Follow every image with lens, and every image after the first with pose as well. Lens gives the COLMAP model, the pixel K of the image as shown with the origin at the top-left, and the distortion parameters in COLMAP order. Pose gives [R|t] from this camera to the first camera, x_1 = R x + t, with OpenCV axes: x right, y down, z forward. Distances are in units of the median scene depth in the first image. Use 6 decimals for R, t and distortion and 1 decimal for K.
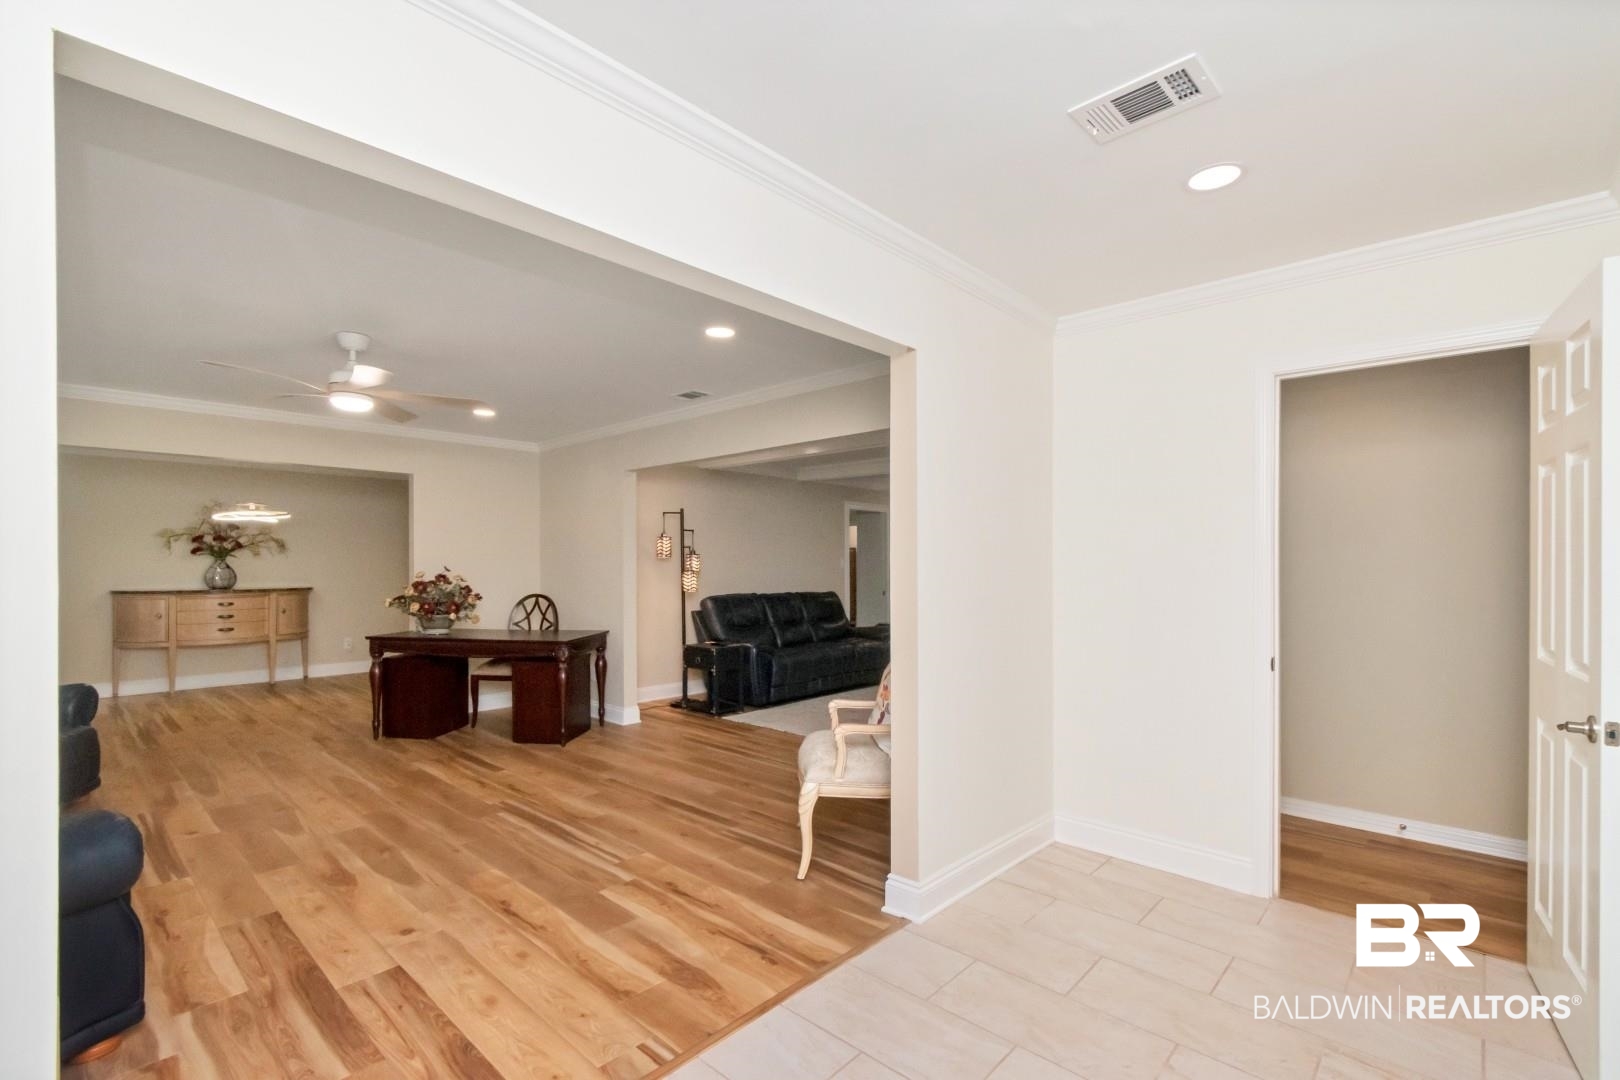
lens RADIAL K [[724.9, 0, 807.5], [0, 724.9, 563.2], [0, 0, 1]] dist [-0.001608, -0.000133]
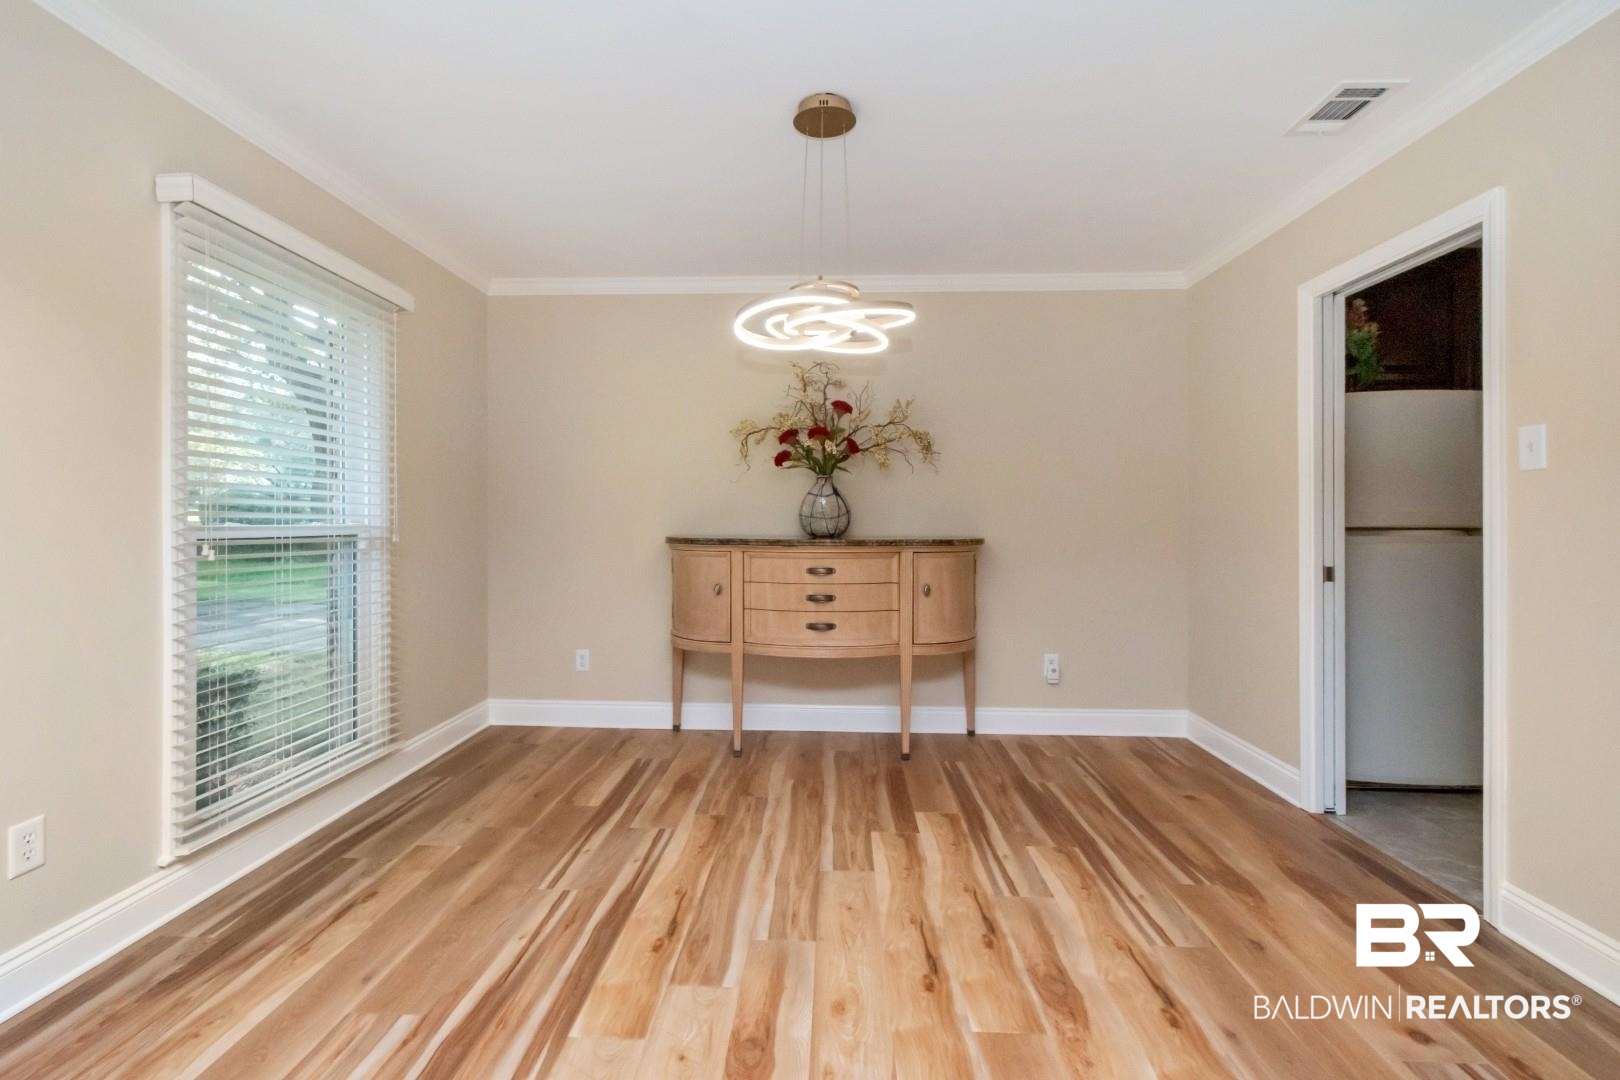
lens RADIAL K [[712.7, 0, 805.0], [0, 712.7, 520.1], [0, 0, 1]] dist [0.001527, 0.000481]
pose [[0.662036, -0.000002, -0.749472, -0.455640], [0.000509, 1.000000, 0.000448, 0.023652], [0.749471, -0.000678, 0.662036, 0.668625]]
